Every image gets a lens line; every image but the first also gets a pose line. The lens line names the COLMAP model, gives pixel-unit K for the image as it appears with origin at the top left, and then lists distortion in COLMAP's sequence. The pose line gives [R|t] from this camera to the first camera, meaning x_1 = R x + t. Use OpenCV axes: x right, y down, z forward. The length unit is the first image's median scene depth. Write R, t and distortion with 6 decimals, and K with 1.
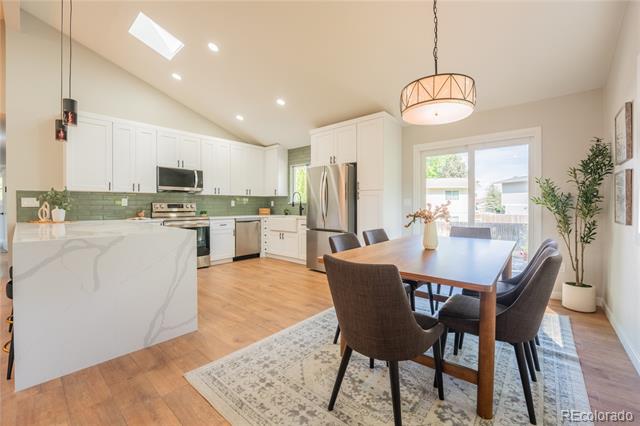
lens RADIAL K [[265.1, 0, 320.6], [0, 265.1, 208.3], [0, 0, 1]] dist [-0.023493, 0.001705]
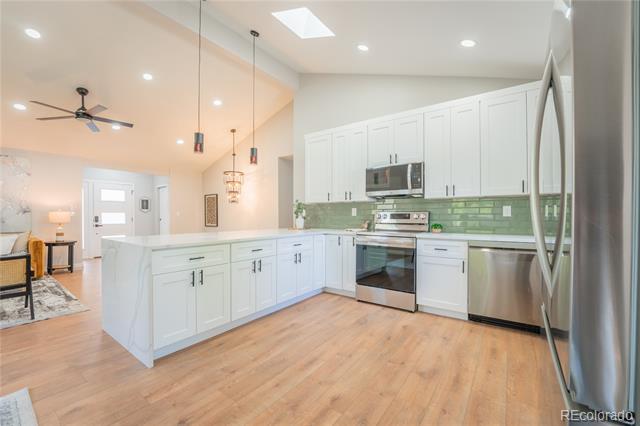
lens RADIAL K [[265.1, 0, 321.5], [0, 265.1, 216.8], [0, 0, 1]] dist [-0.023493, 0.001705]
pose [[0.080408, 0.002418, -0.996759, 0.203072], [-0.011132, 0.999937, 0.001528, -0.006373], [0.996700, 0.010973, 0.080430, 0.793504]]
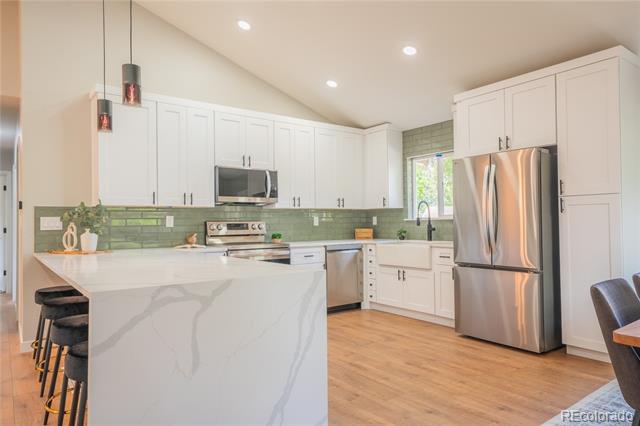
lens RADIAL K [[418.2, 0, 320.0], [0, 418.2, 215.0], [0, 0, 1]] dist [0.025145, -0.006731]
pose [[0.977840, -0.014127, -0.208878, -0.153911], [0.008218, 0.999542, -0.029130, -0.006085], [0.209193, 0.026768, 0.977508, 0.041554]]
